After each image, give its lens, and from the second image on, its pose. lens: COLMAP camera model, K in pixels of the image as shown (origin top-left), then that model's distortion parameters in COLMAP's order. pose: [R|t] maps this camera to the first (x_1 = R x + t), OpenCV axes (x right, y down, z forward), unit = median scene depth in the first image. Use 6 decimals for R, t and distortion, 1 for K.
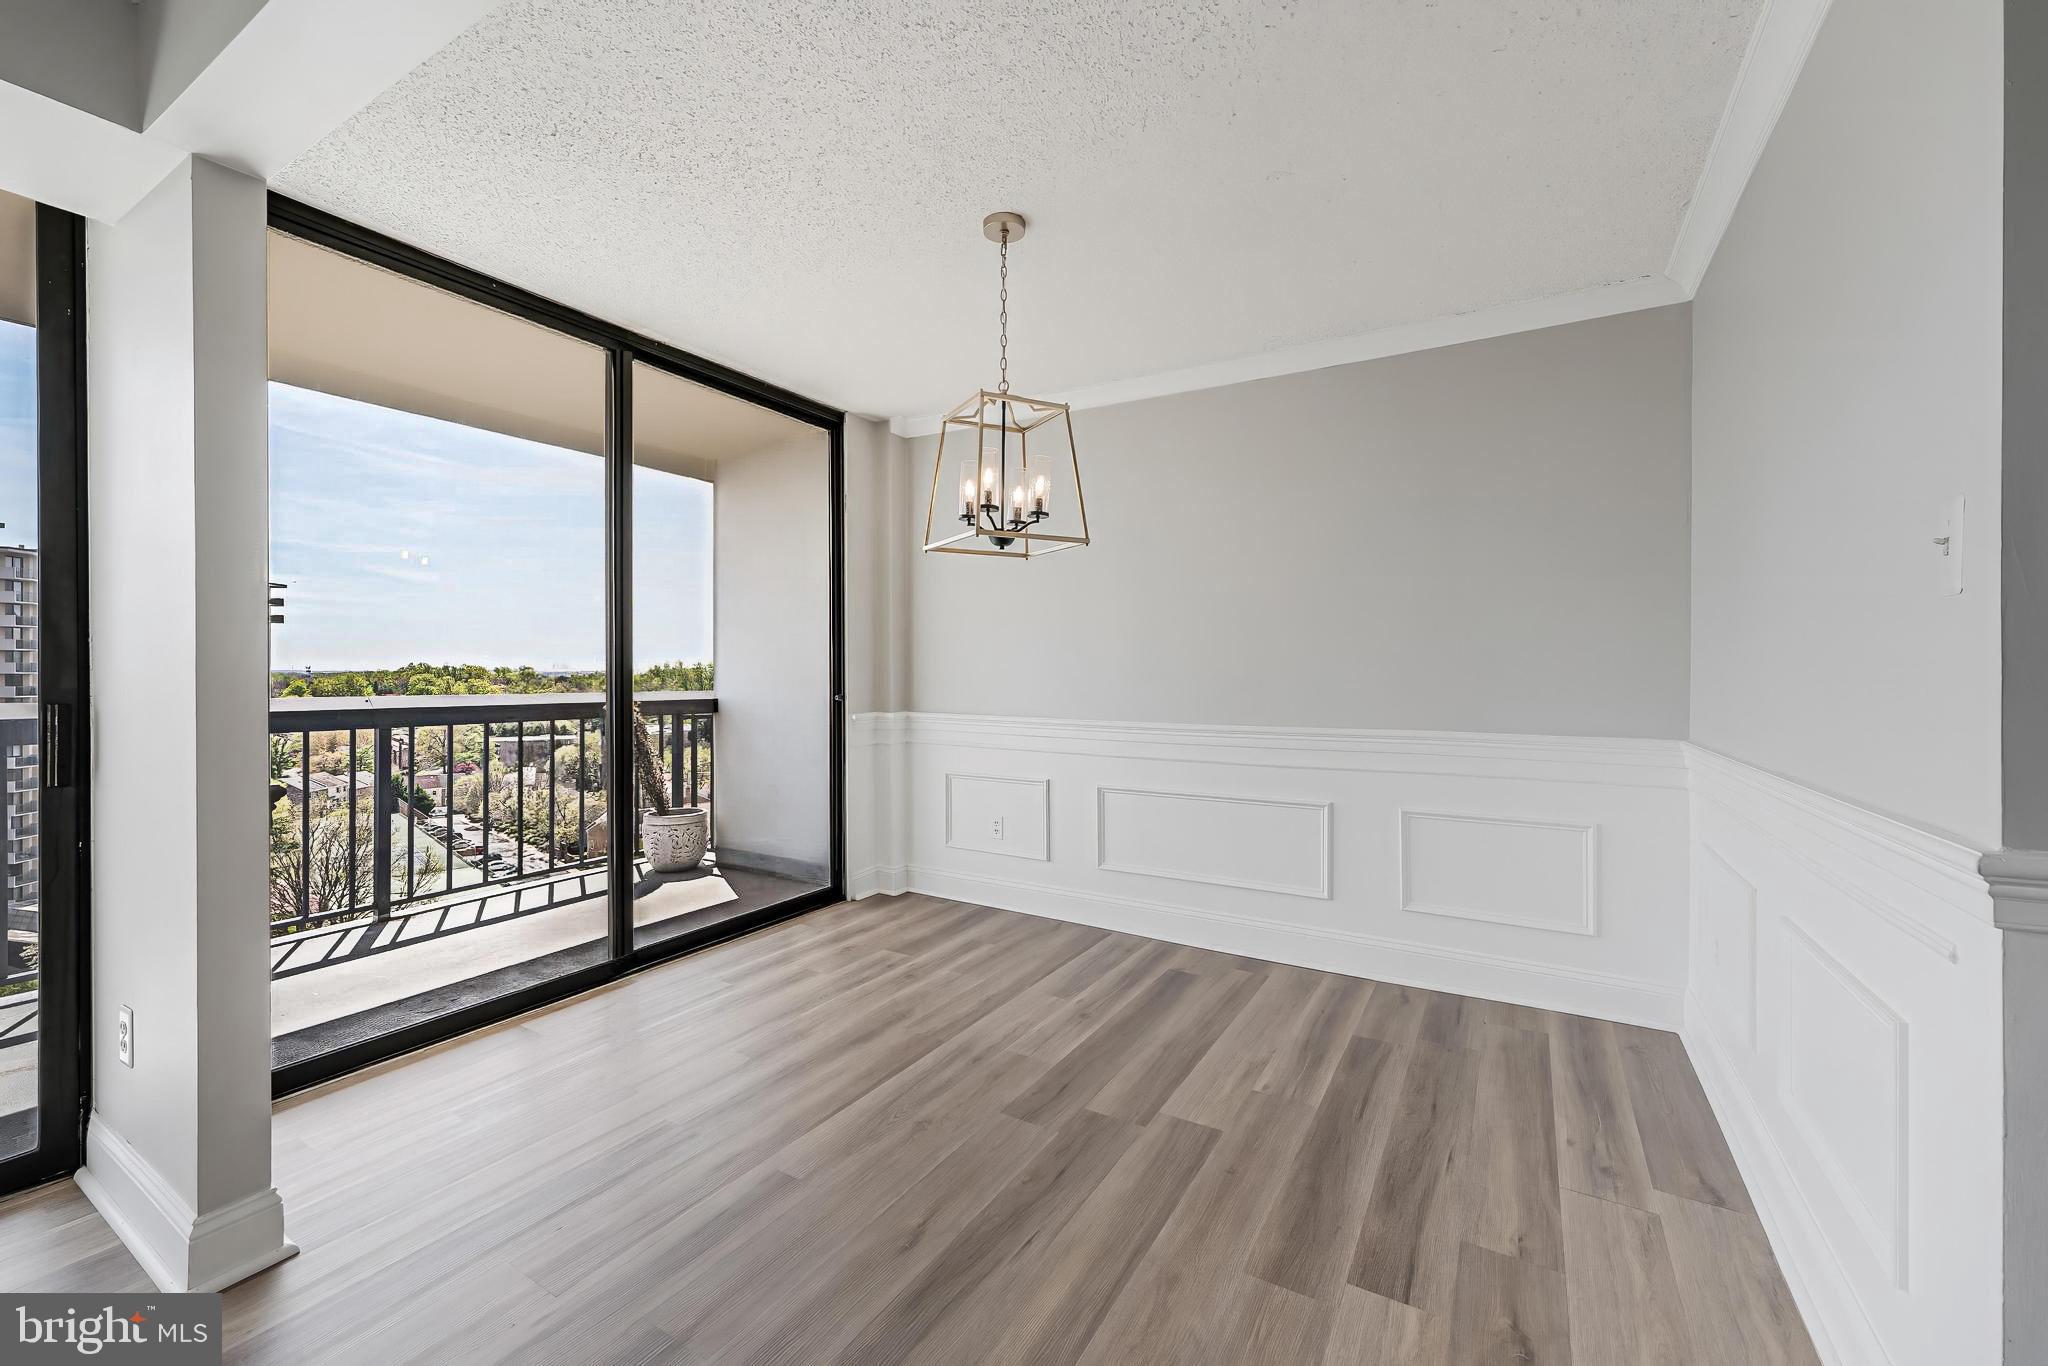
lens RADIAL K [[822.1, 0, 1032.5], [0, 822.1, 677.9], [0, 0, 1]] dist [0.001464, -0.000169]
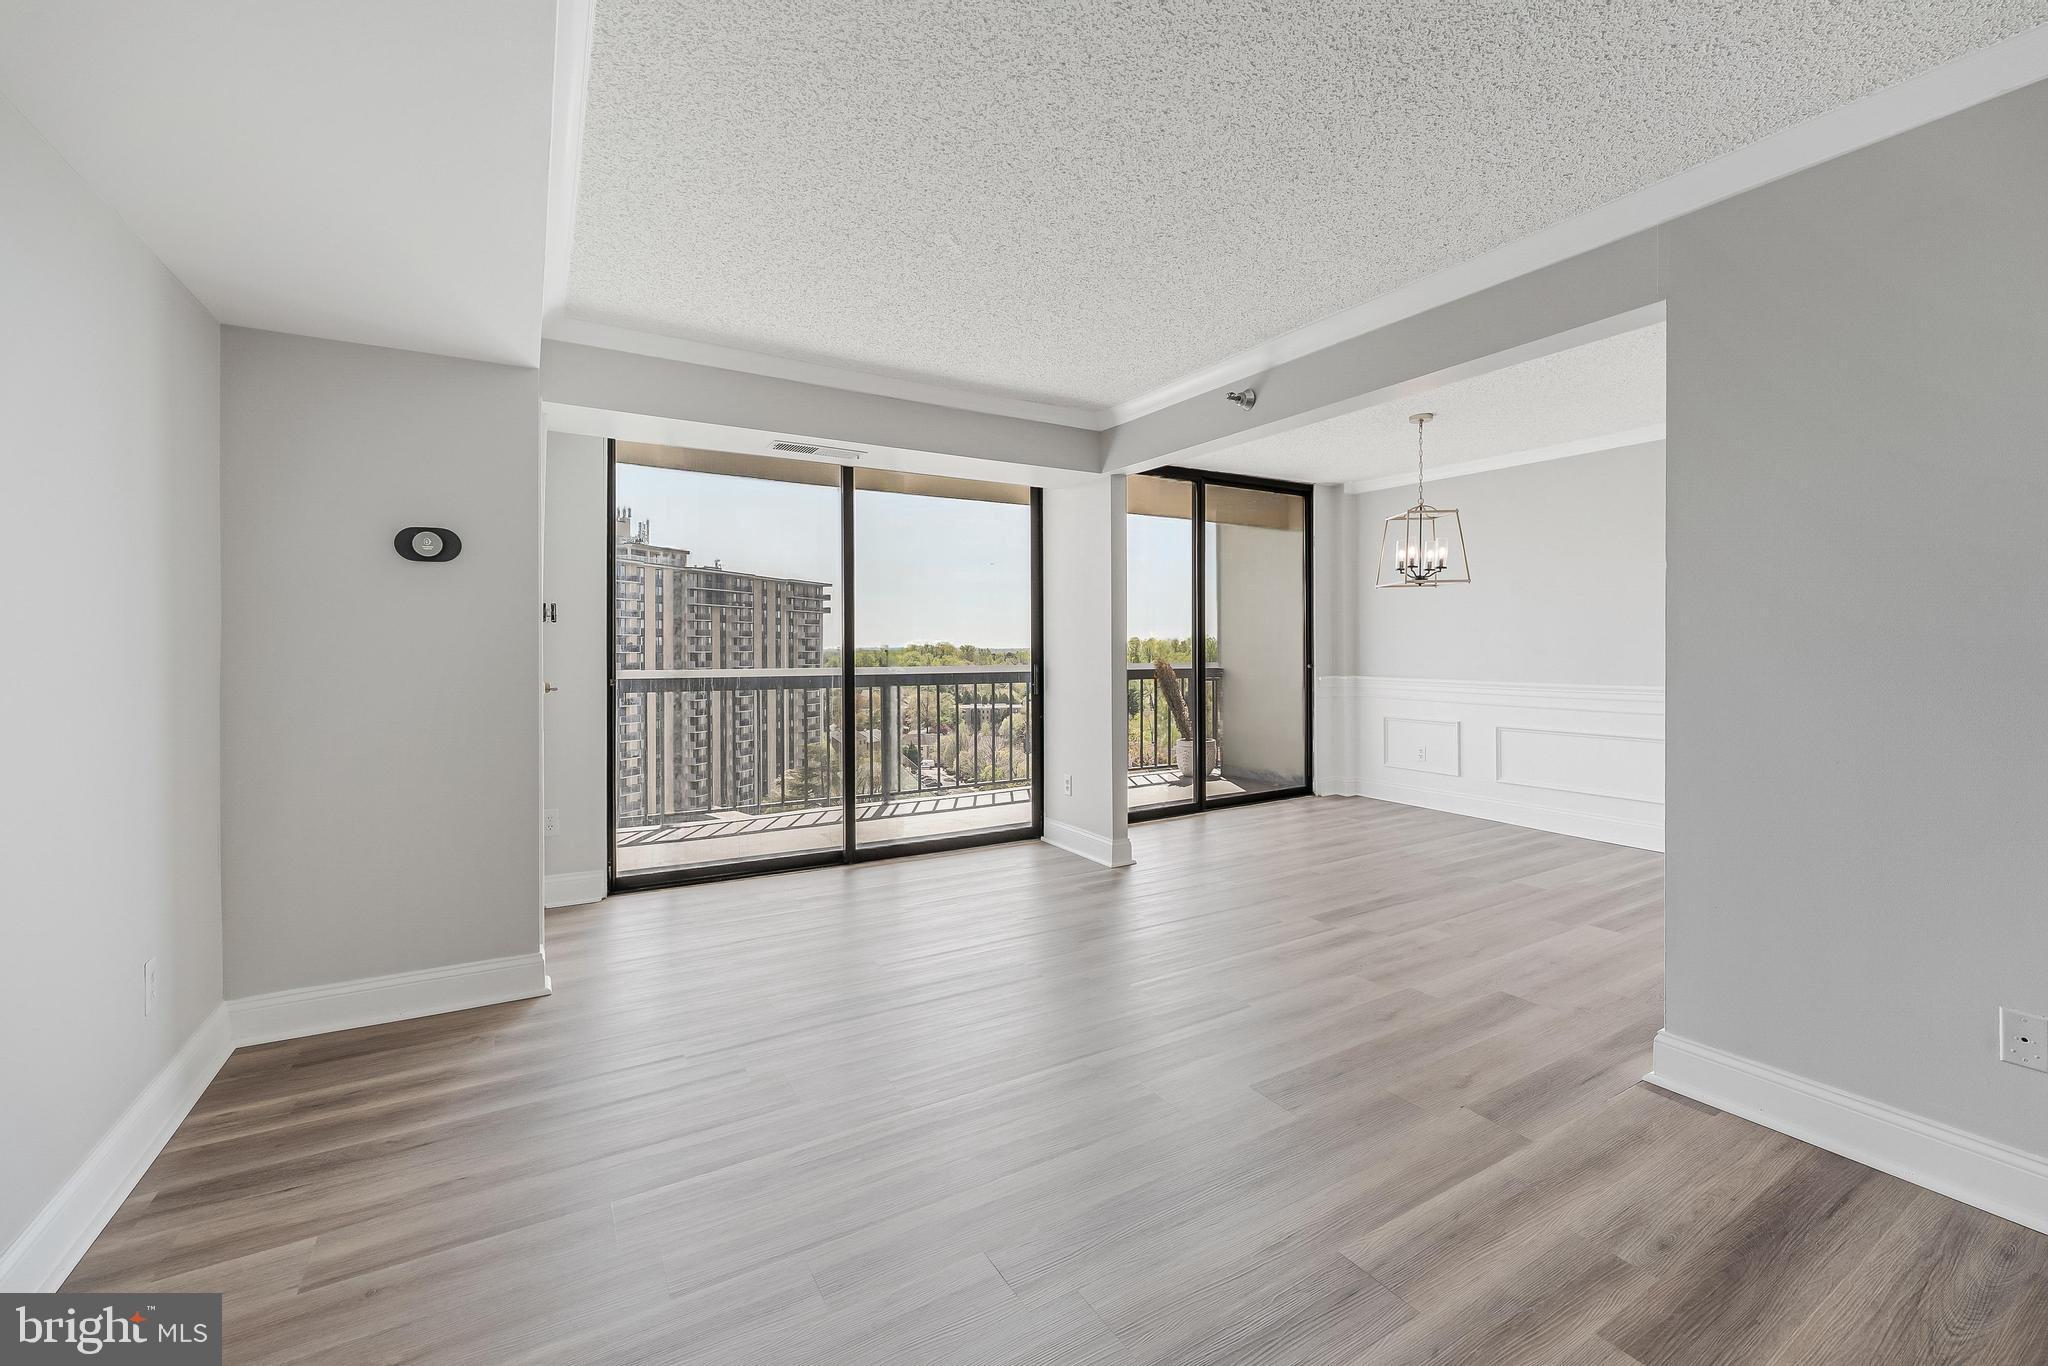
lens RADIAL K [[833.7, 0, 1032.2], [0, 833.7, 658.3], [0, 0, 1]] dist [0.002107, 0.000030]
pose [[0.882241, -0.001387, -0.470796, 0.049167], [0.004242, 0.999978, 0.005004, -0.000882], [0.470779, -0.006411, 0.882228, -0.696630]]
